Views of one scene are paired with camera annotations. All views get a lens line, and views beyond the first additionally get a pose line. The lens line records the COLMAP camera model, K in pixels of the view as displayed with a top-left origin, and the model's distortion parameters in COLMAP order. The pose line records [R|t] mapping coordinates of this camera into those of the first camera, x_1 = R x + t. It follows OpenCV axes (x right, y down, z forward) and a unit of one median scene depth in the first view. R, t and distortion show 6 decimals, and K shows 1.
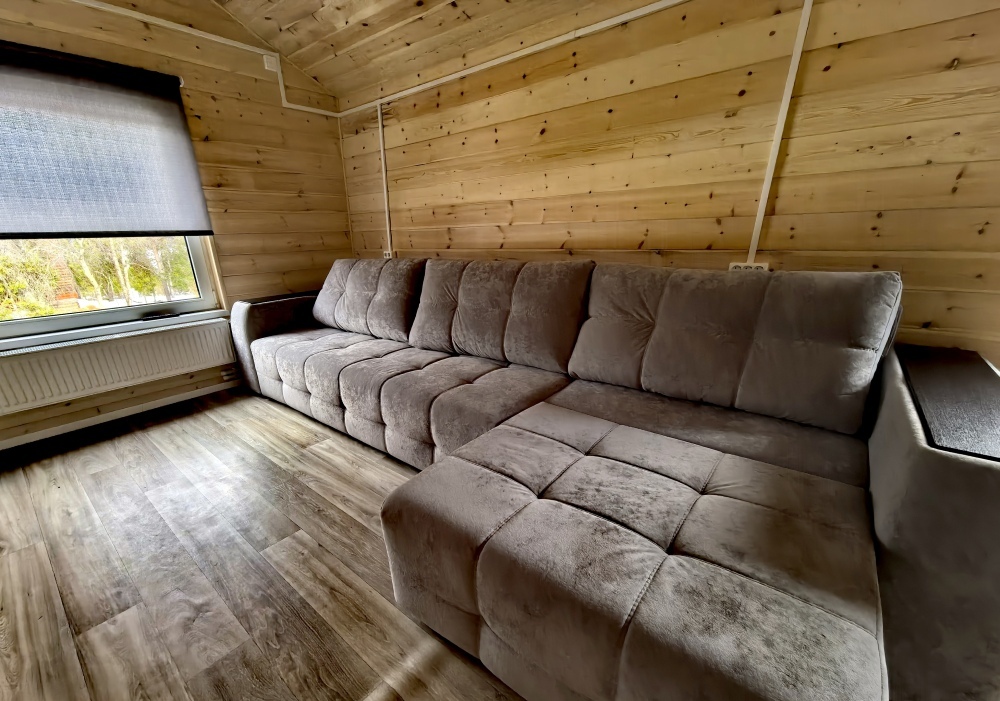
lens RADIAL K [[408.9, 0, 465.2], [0, 408.9, 393.2], [0, 0, 1]] dist [0.001142, 0.000106]
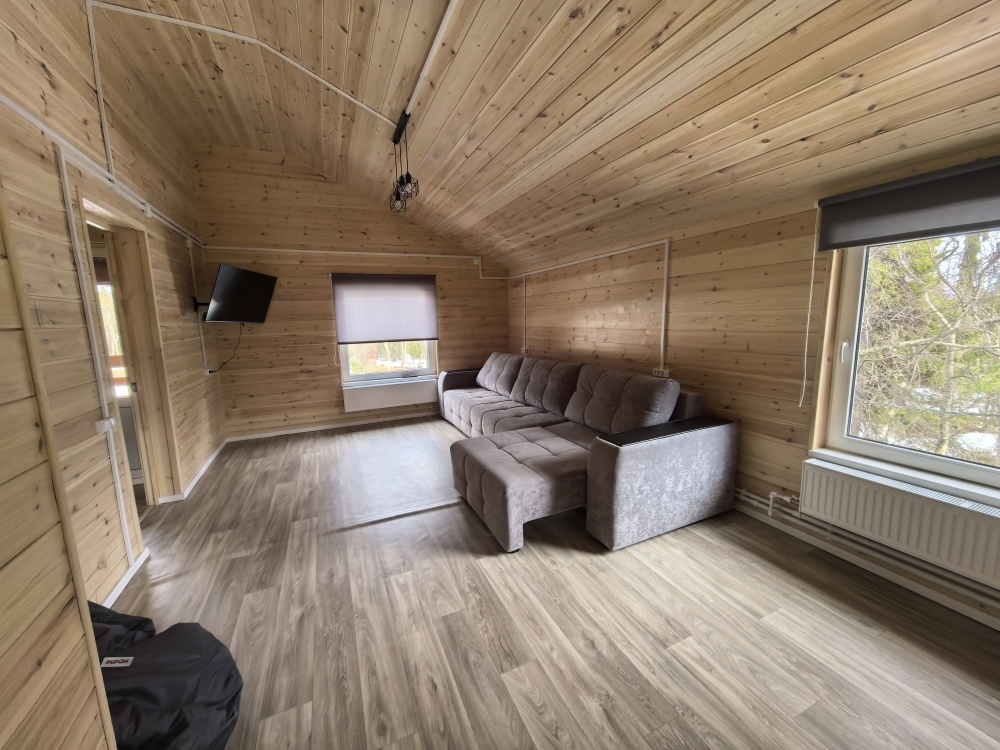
lens RADIAL K [[391.8, 0, 497.5], [0, 391.8, 373.7], [0, 0, 1]] dist [0.001851, -0.001513]
pose [[0.901708, 0.061753, -0.427912, 0.547969], [-0.153799, 0.970821, -0.183988, 0.106225], [0.404064, 0.231716, 0.884895, -0.634039]]
